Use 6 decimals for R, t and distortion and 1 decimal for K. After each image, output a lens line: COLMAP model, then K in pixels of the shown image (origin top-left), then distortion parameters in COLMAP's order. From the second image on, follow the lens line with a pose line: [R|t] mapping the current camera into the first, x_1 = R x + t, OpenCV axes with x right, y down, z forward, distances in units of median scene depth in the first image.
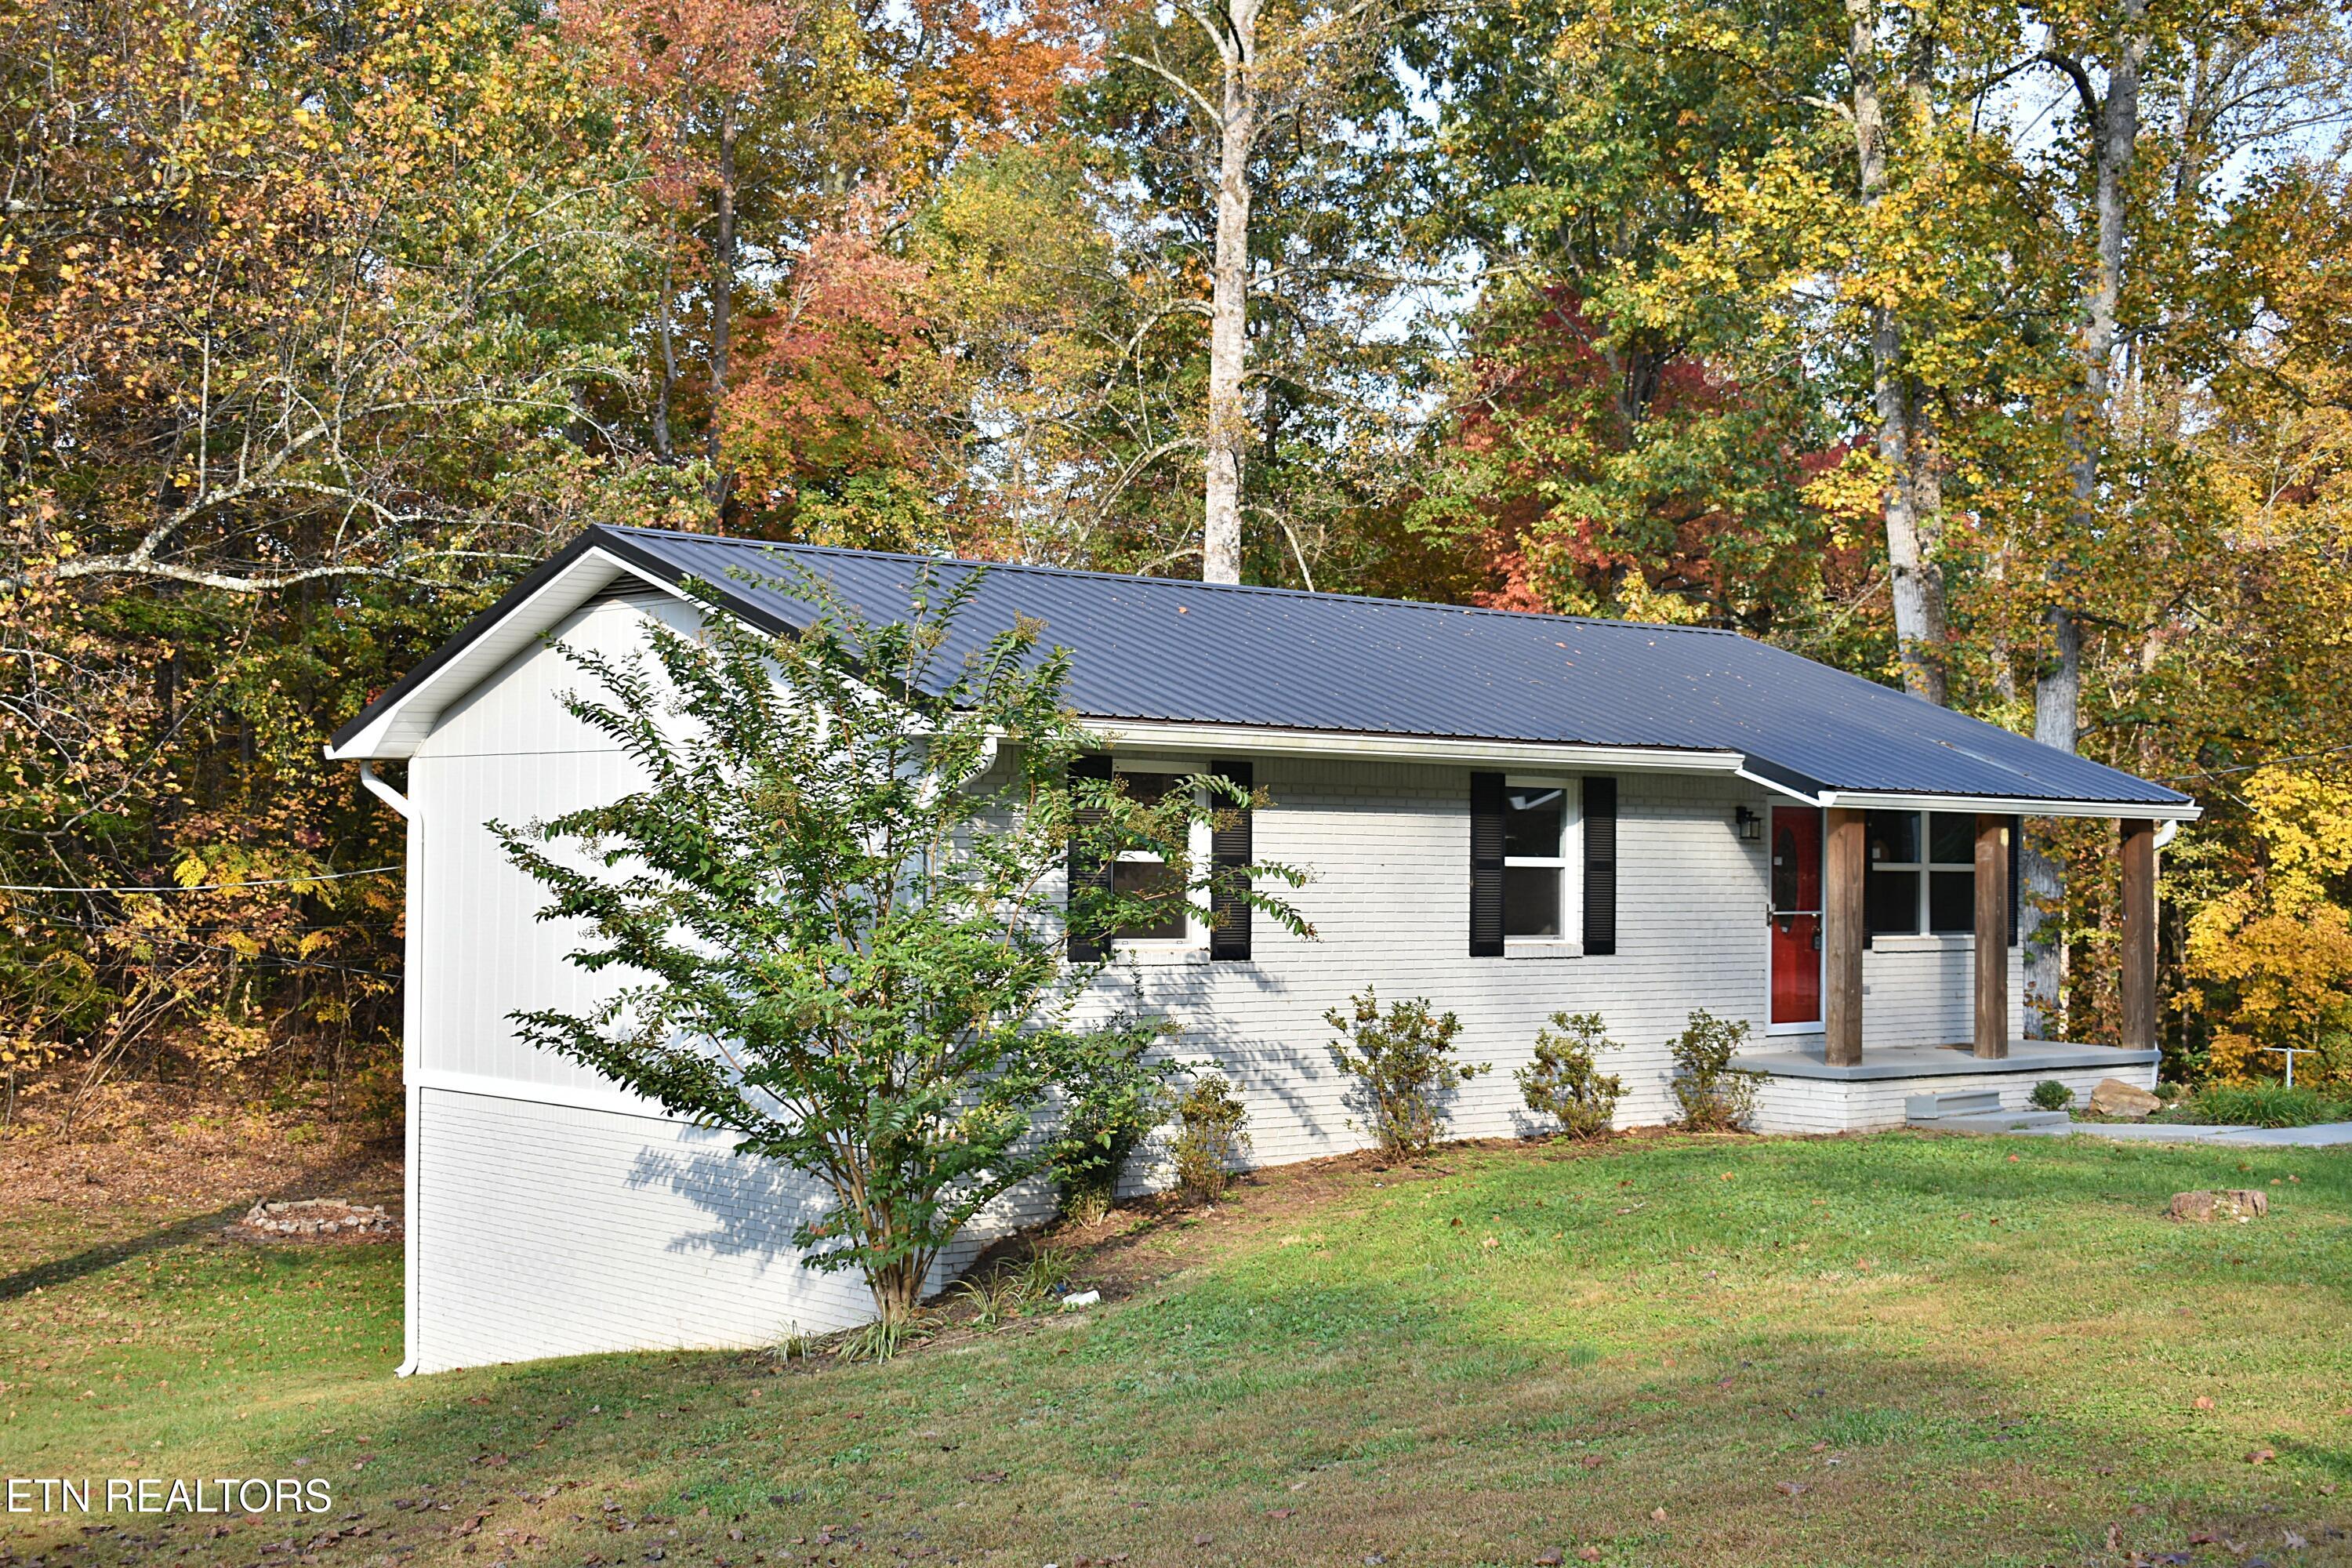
lens RADIAL K [[3121.9, 0, 1160.4], [0, 3121.9, 766.0], [0, 0, 1]] dist [-0.024951, 0.000000]
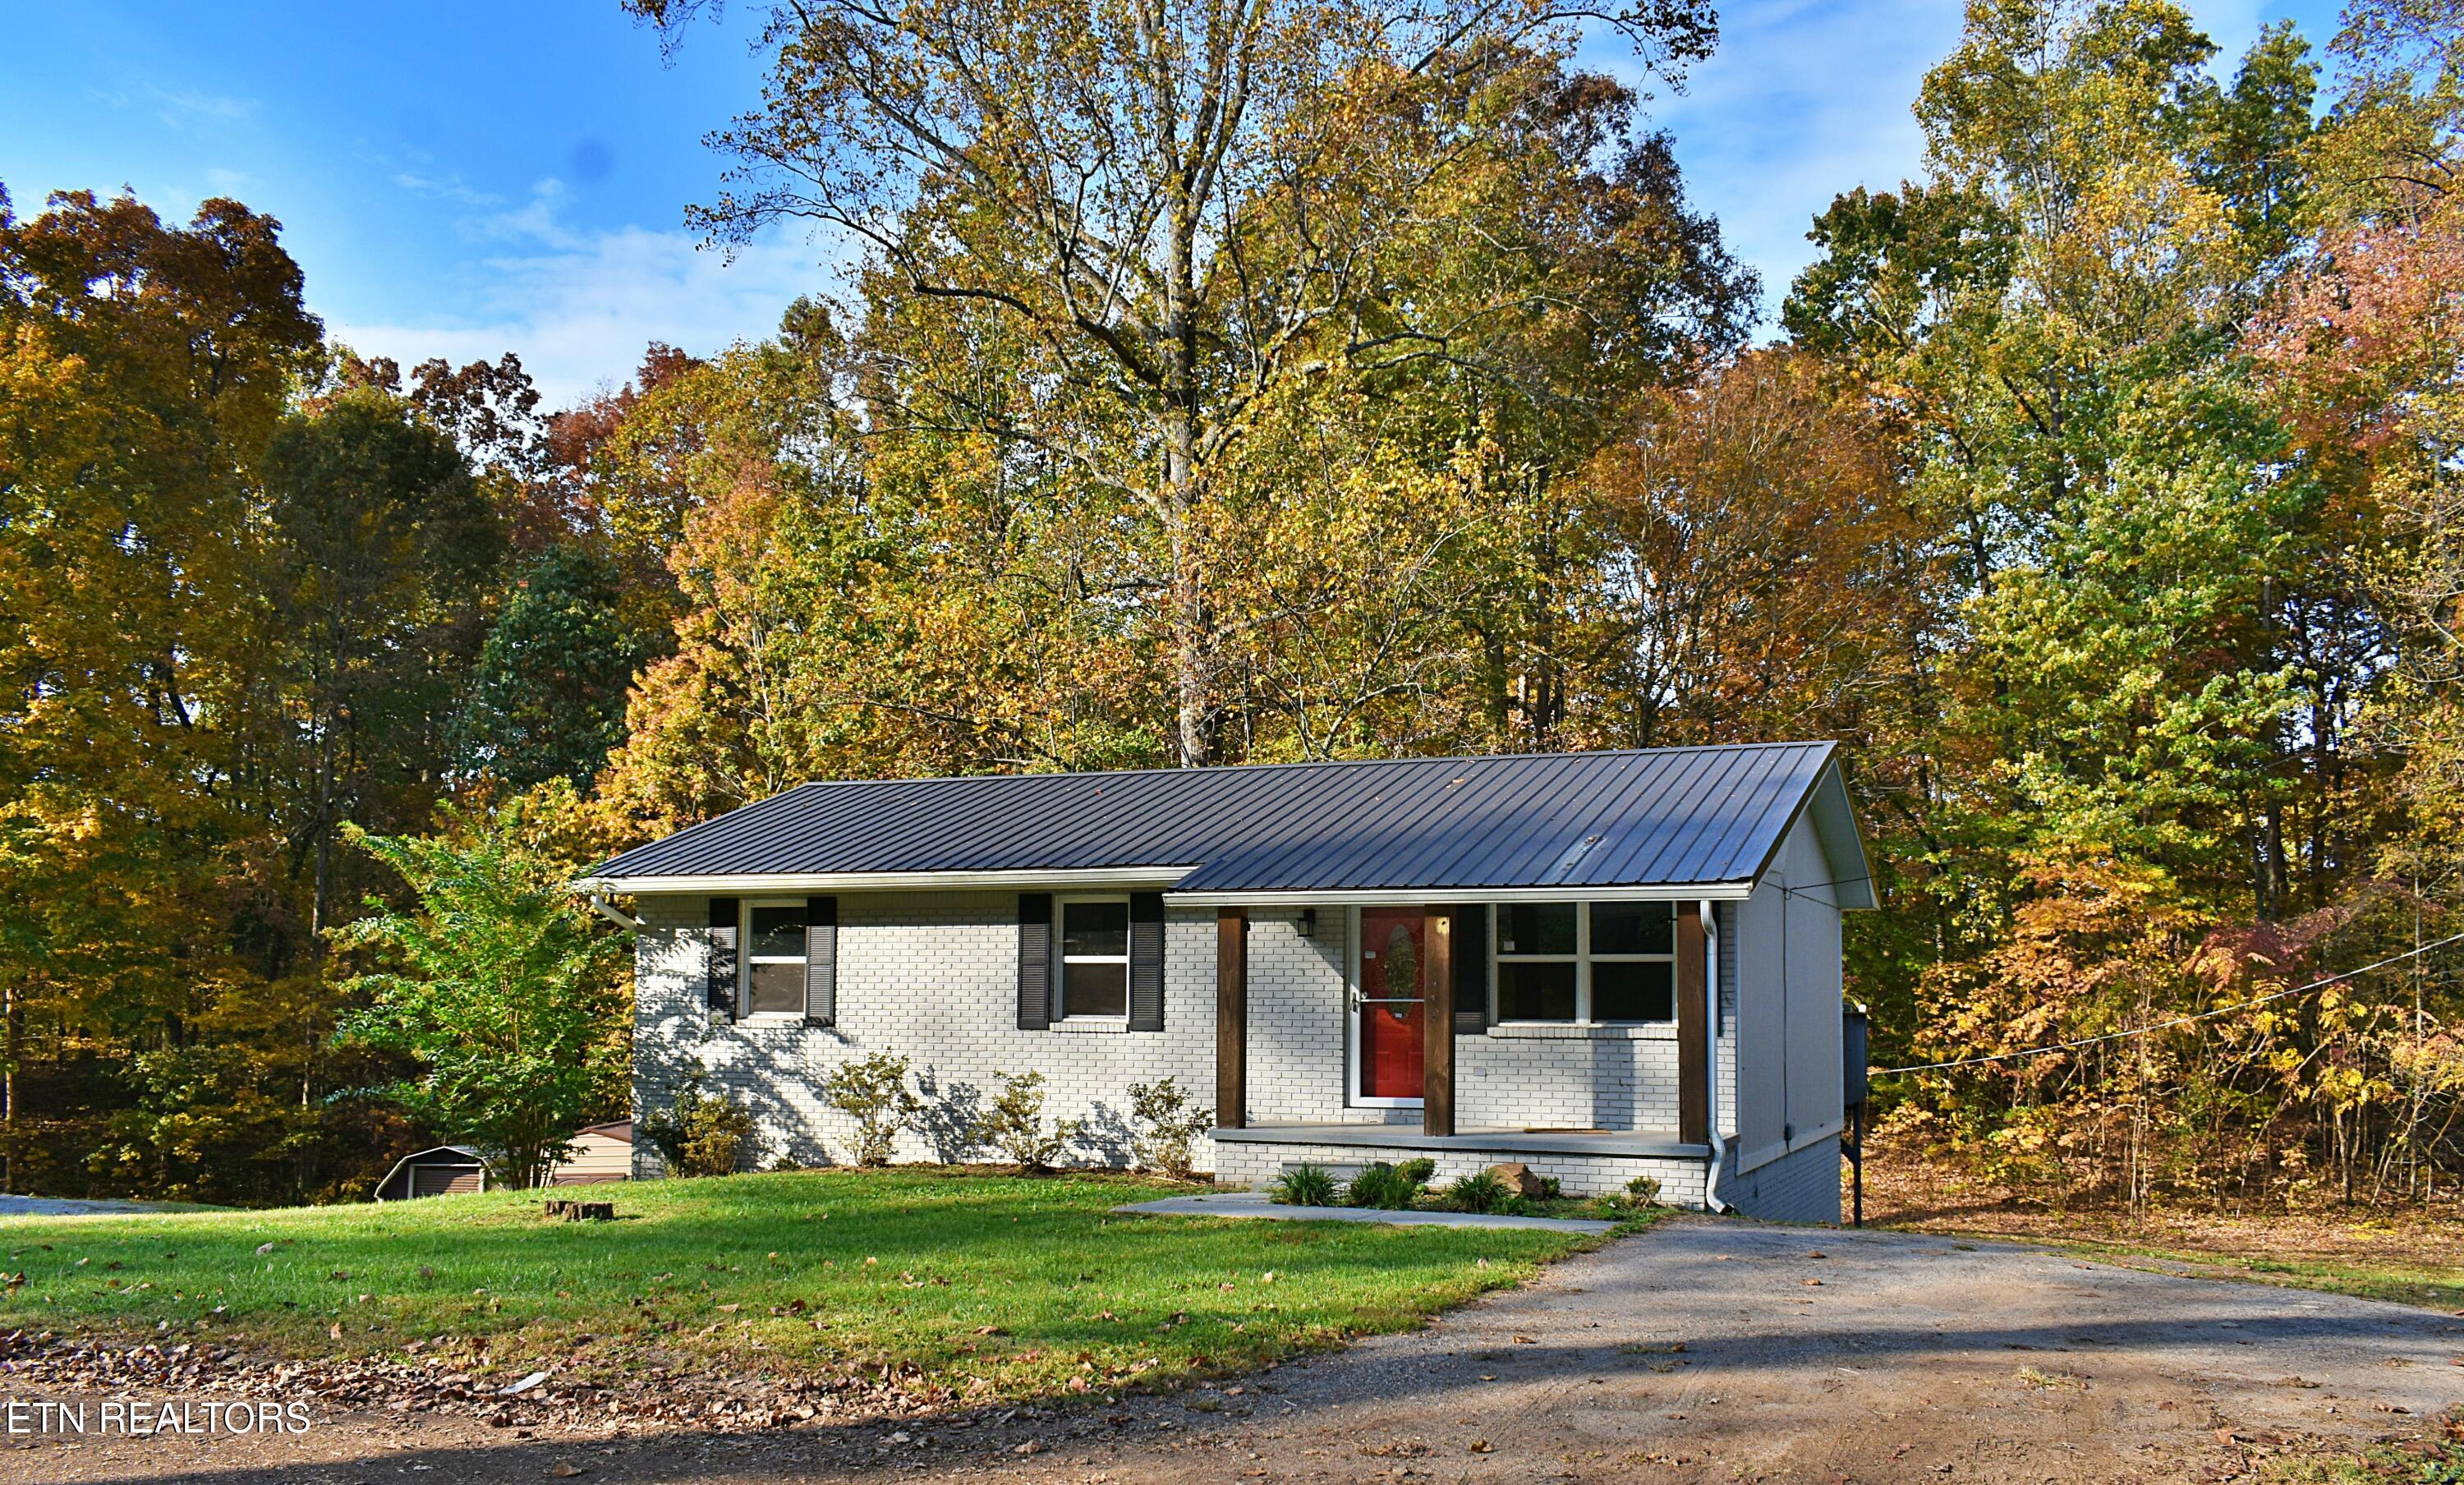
lens RADIAL K [[2072.8, 0, 1304.7], [0, 2072.8, 864.8], [0, 0, 1]] dist [-0.017435, 0.013055]
pose [[0.446568, -0.069594, -0.892039, 0.871268], [0.029793, 0.997574, -0.062912, 0.044658], [0.894254, 0.001518, 0.447558, 0.639045]]
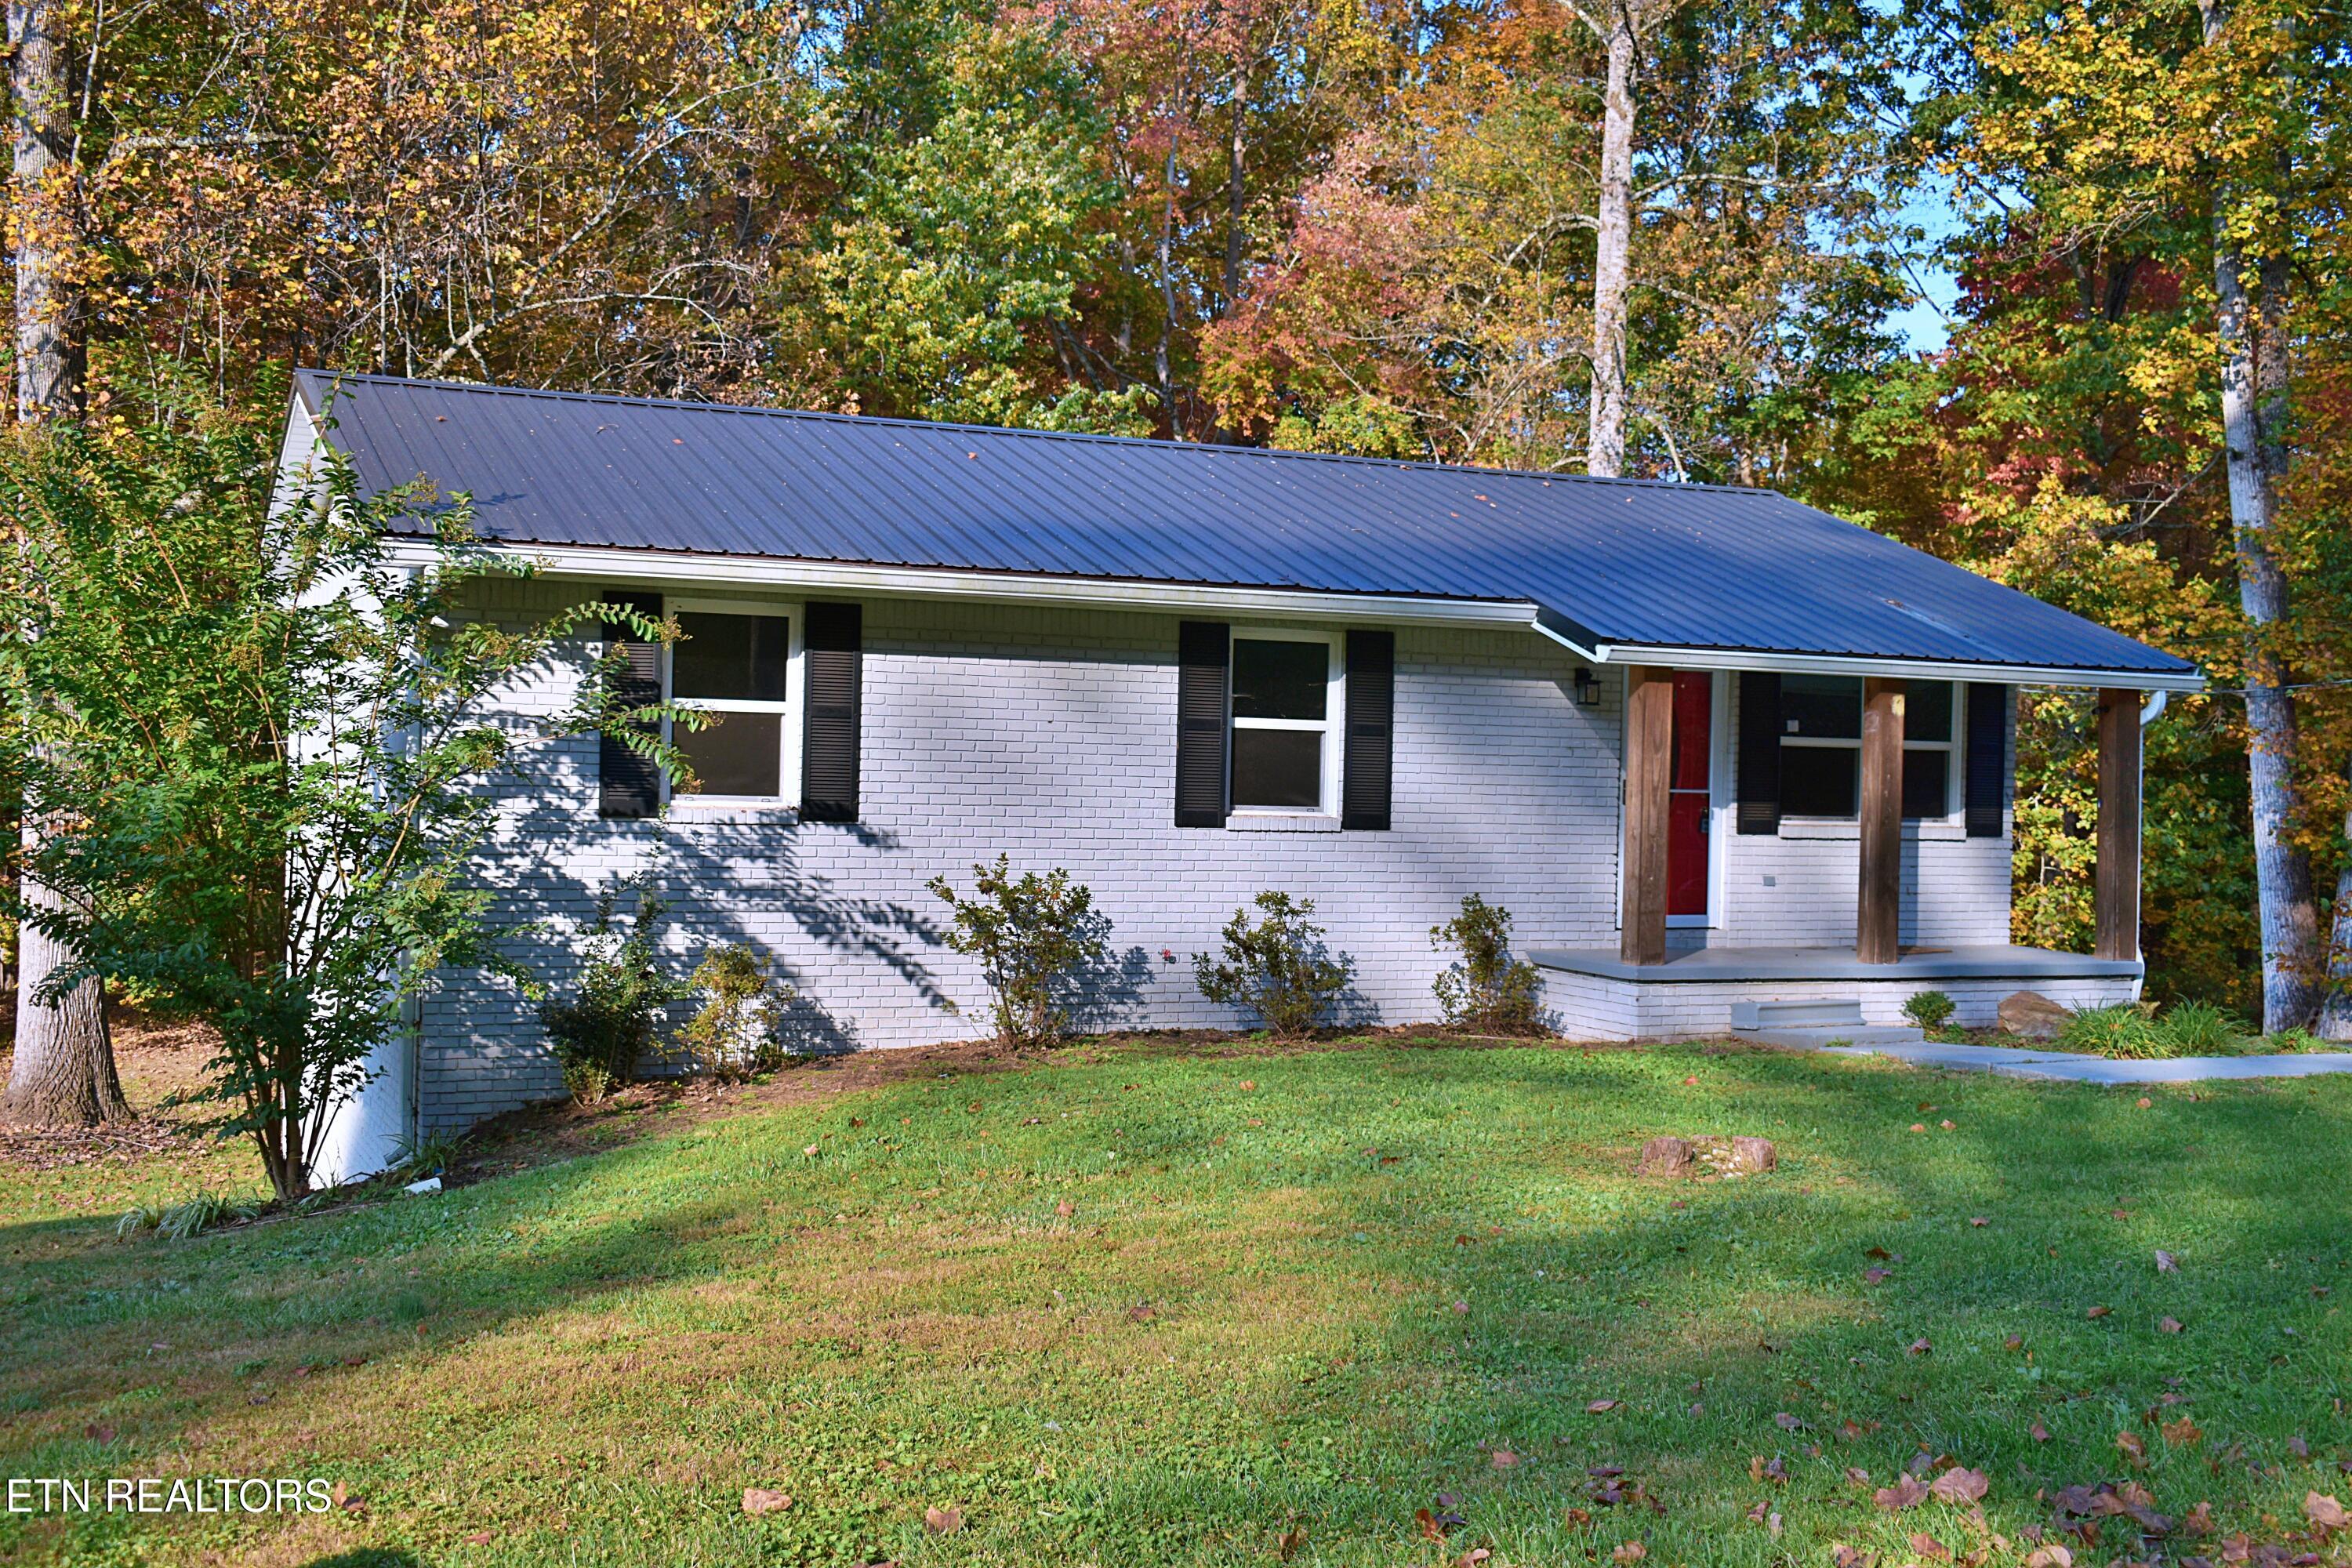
lens RADIAL K [[2650.0, 0, 1156.9], [0, 2650.0, 759.6], [0, 0, 1]] dist [-0.018126, 0.000000]
pose [[0.957660, 0.013331, -0.287594, 0.282806], [-0.005963, 0.999632, 0.026479, 0.019437], [0.287841, -0.023643, 0.957386, 0.242864]]
